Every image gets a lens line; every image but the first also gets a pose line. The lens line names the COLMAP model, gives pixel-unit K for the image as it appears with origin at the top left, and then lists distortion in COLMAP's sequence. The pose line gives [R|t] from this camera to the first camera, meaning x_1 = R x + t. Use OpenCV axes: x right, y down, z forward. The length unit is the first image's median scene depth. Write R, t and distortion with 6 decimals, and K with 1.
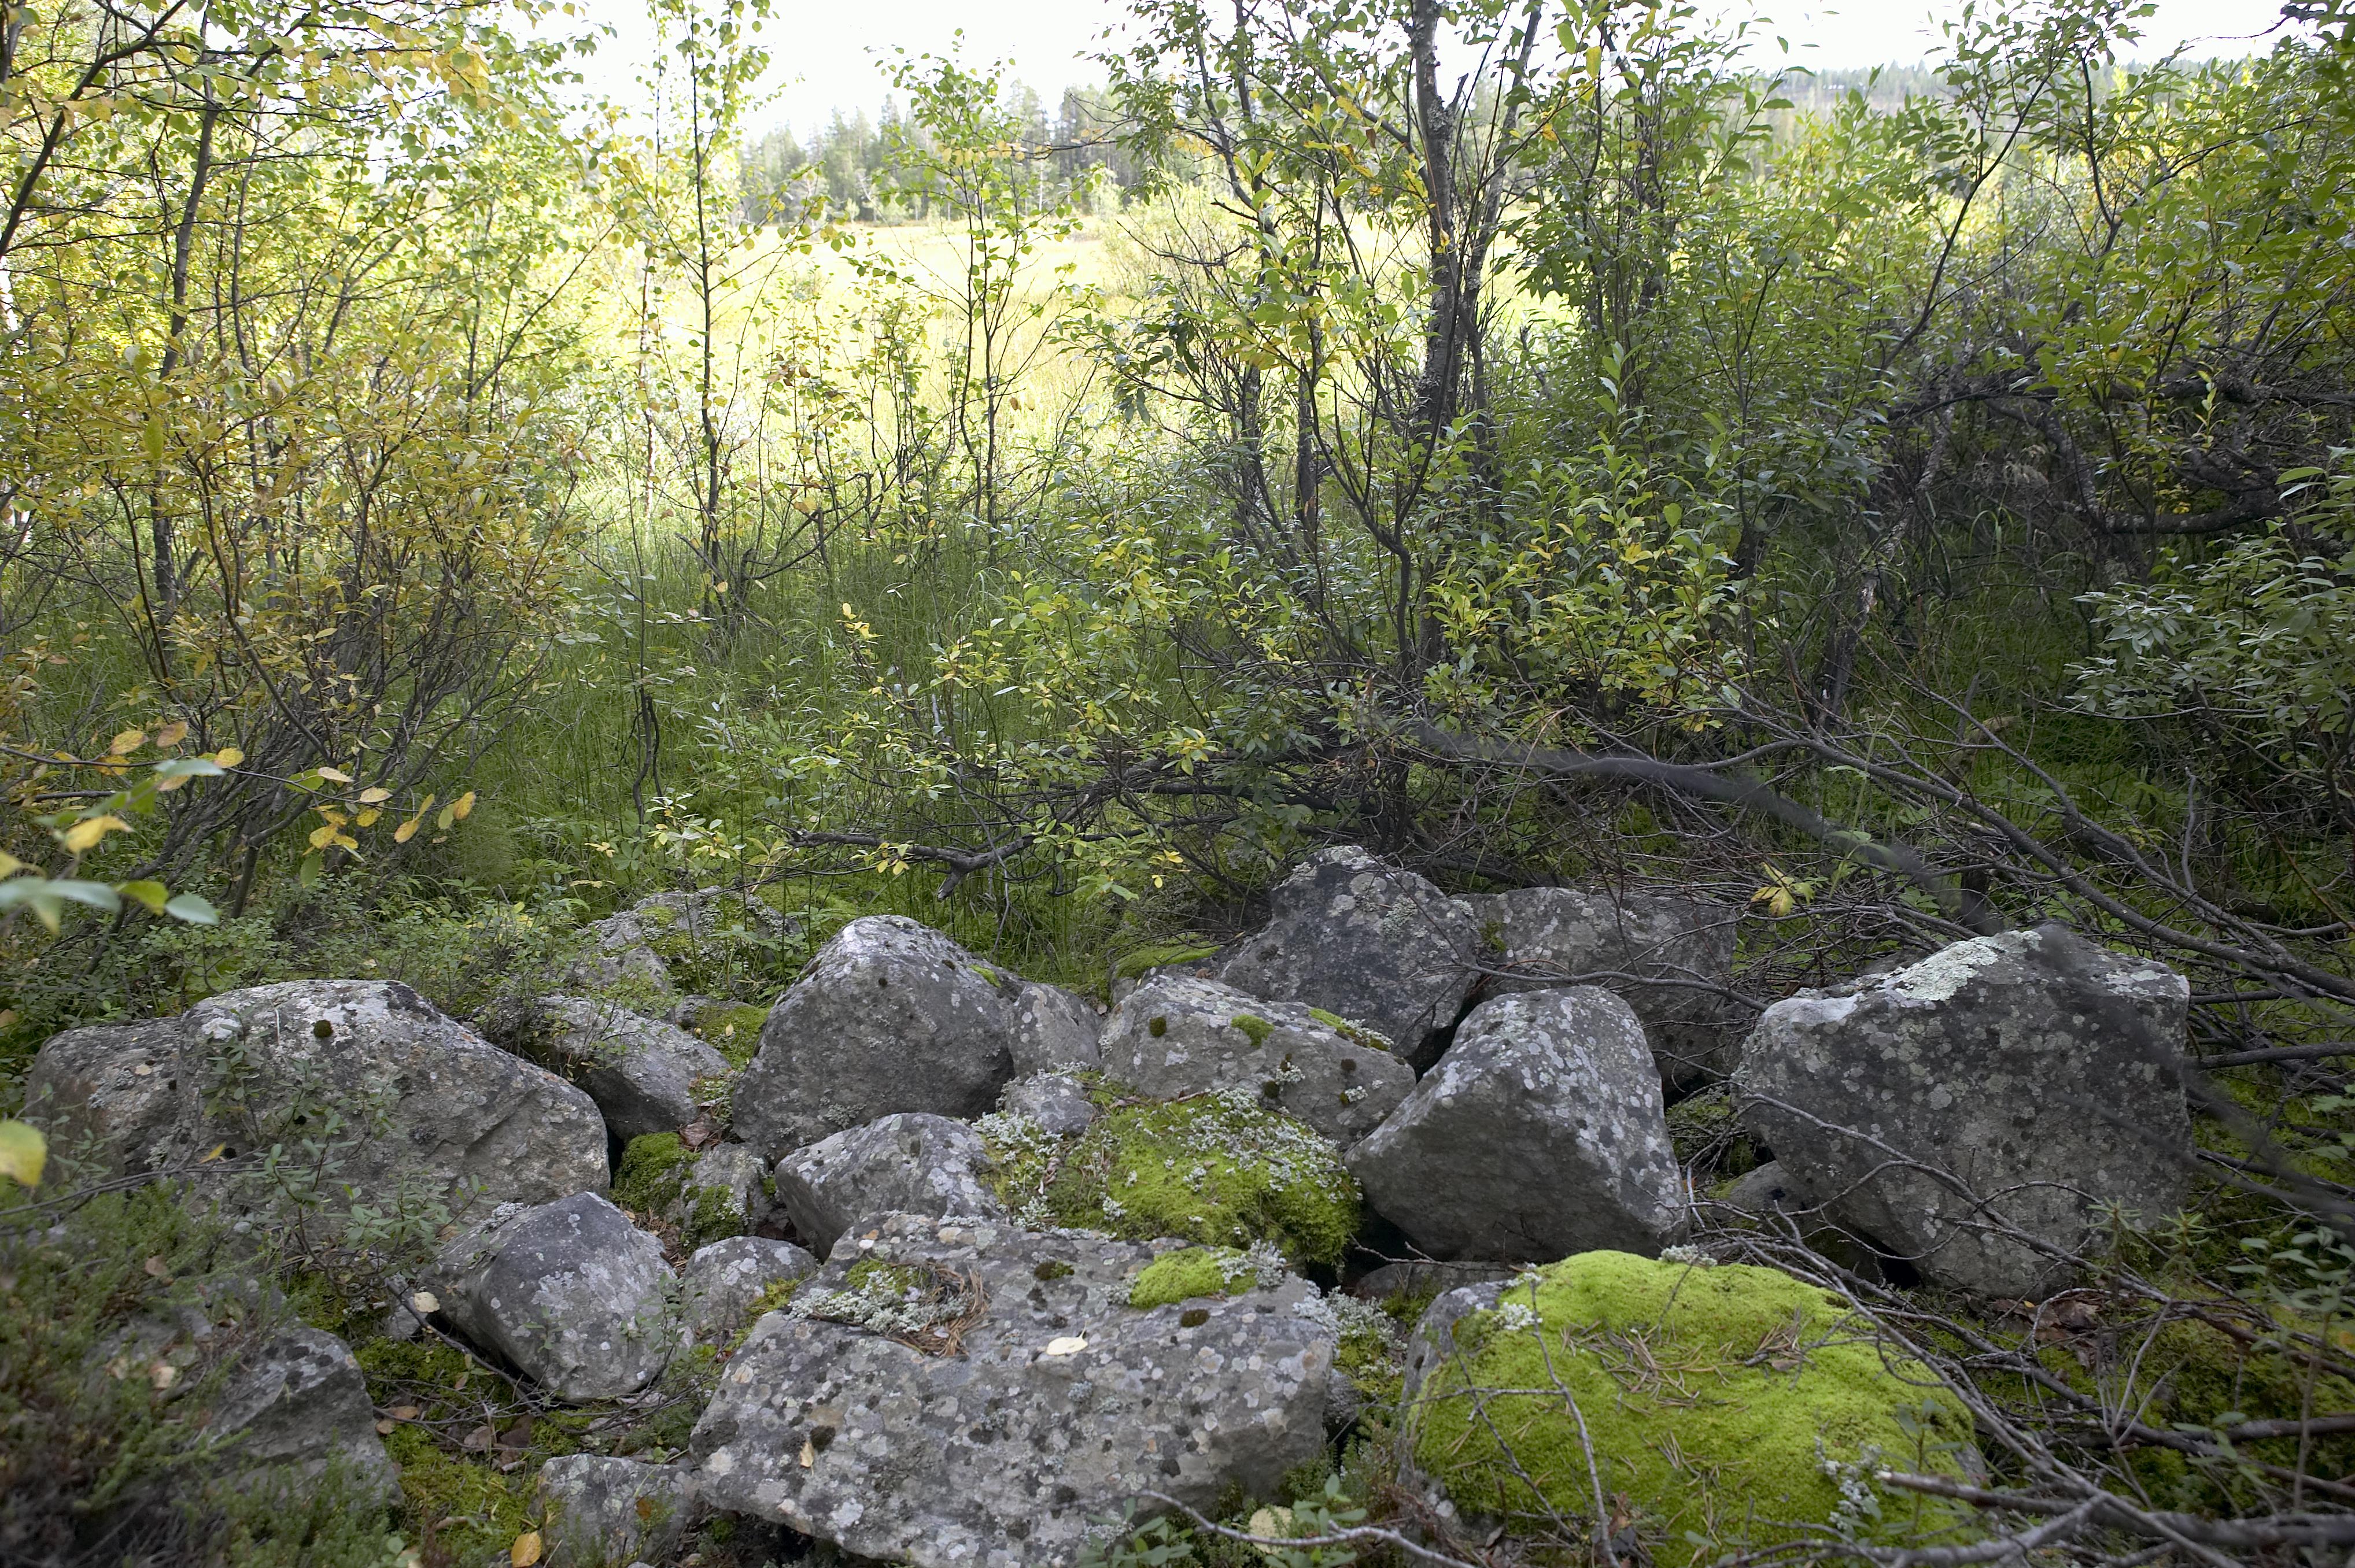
lens RADIAL K [[1633.2, 0, 1194.8], [0, 1633.2, 767.5], [0, 0, 1]] dist [-0.105913, 0.082989]
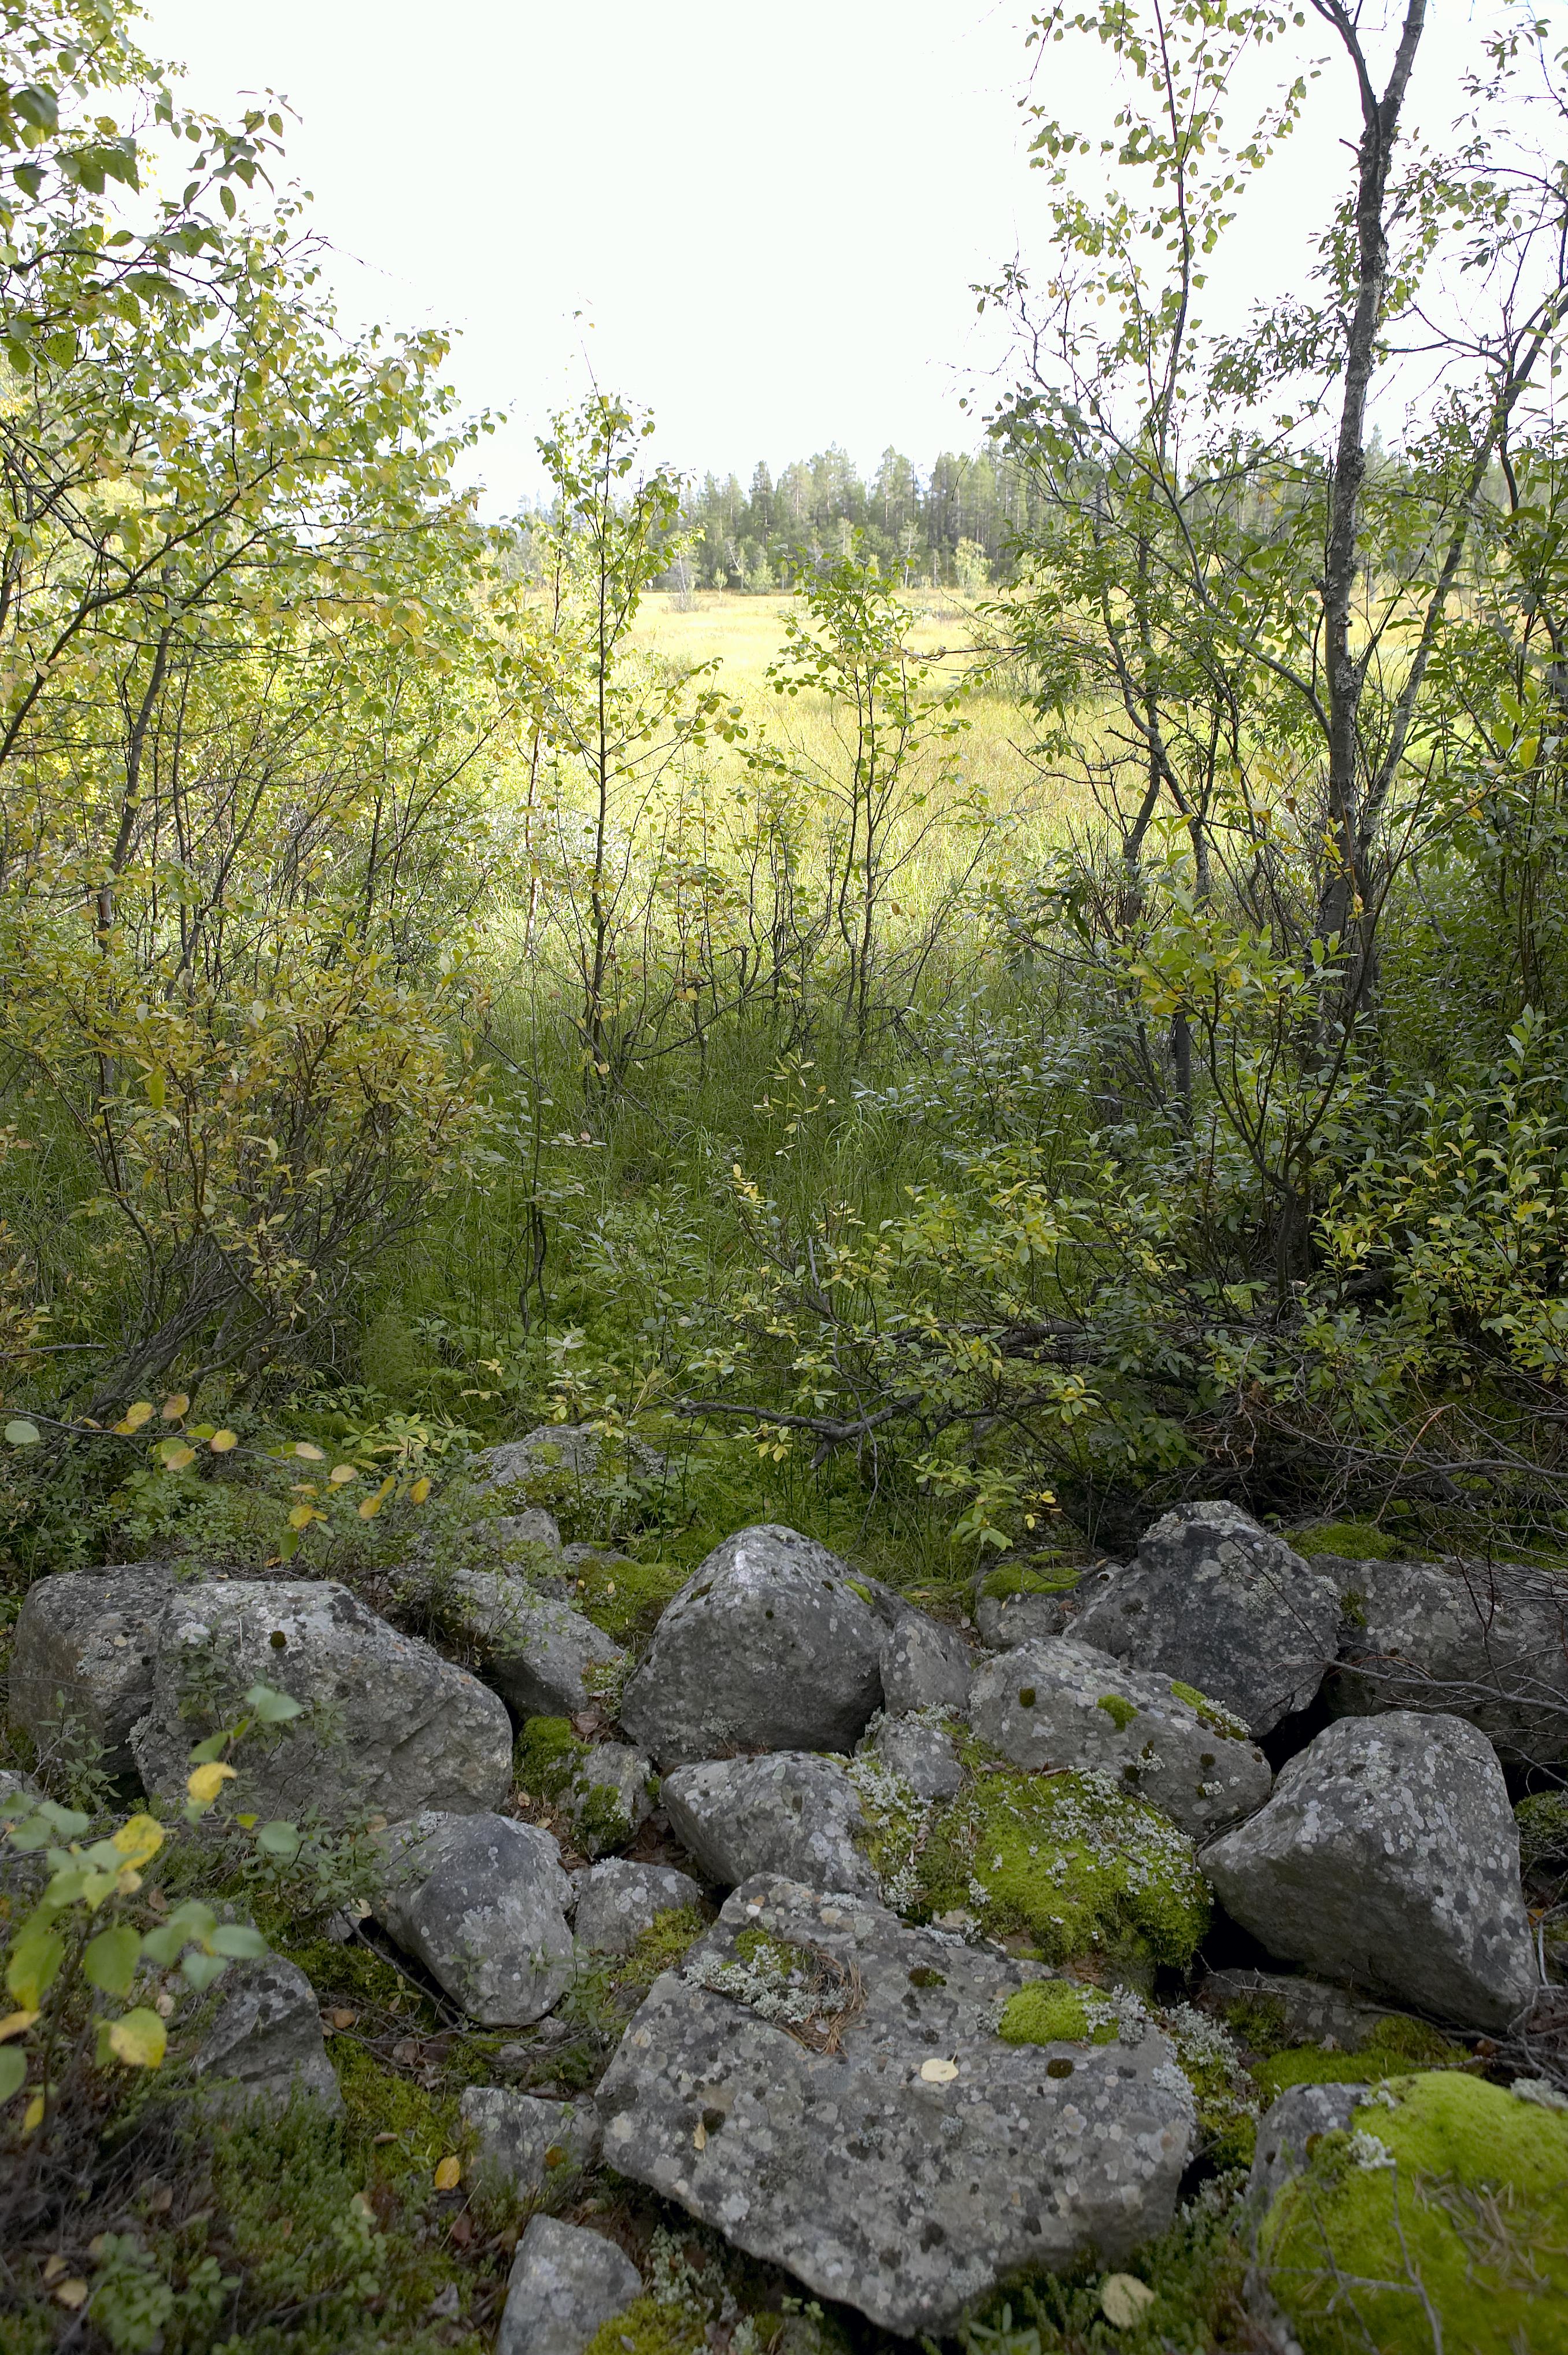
lens RADIAL K [[1633.2, 0, 784.0], [0, 1633.2, 1177.5], [0, 0, 1]] dist [-0.105913, 0.082989]
pose [[0.986946, 0.066068, -0.146878, -0.051231], [-0.062816, 0.997669, 0.026677, -0.213844], [0.148298, -0.017102, 0.988795, -0.061253]]
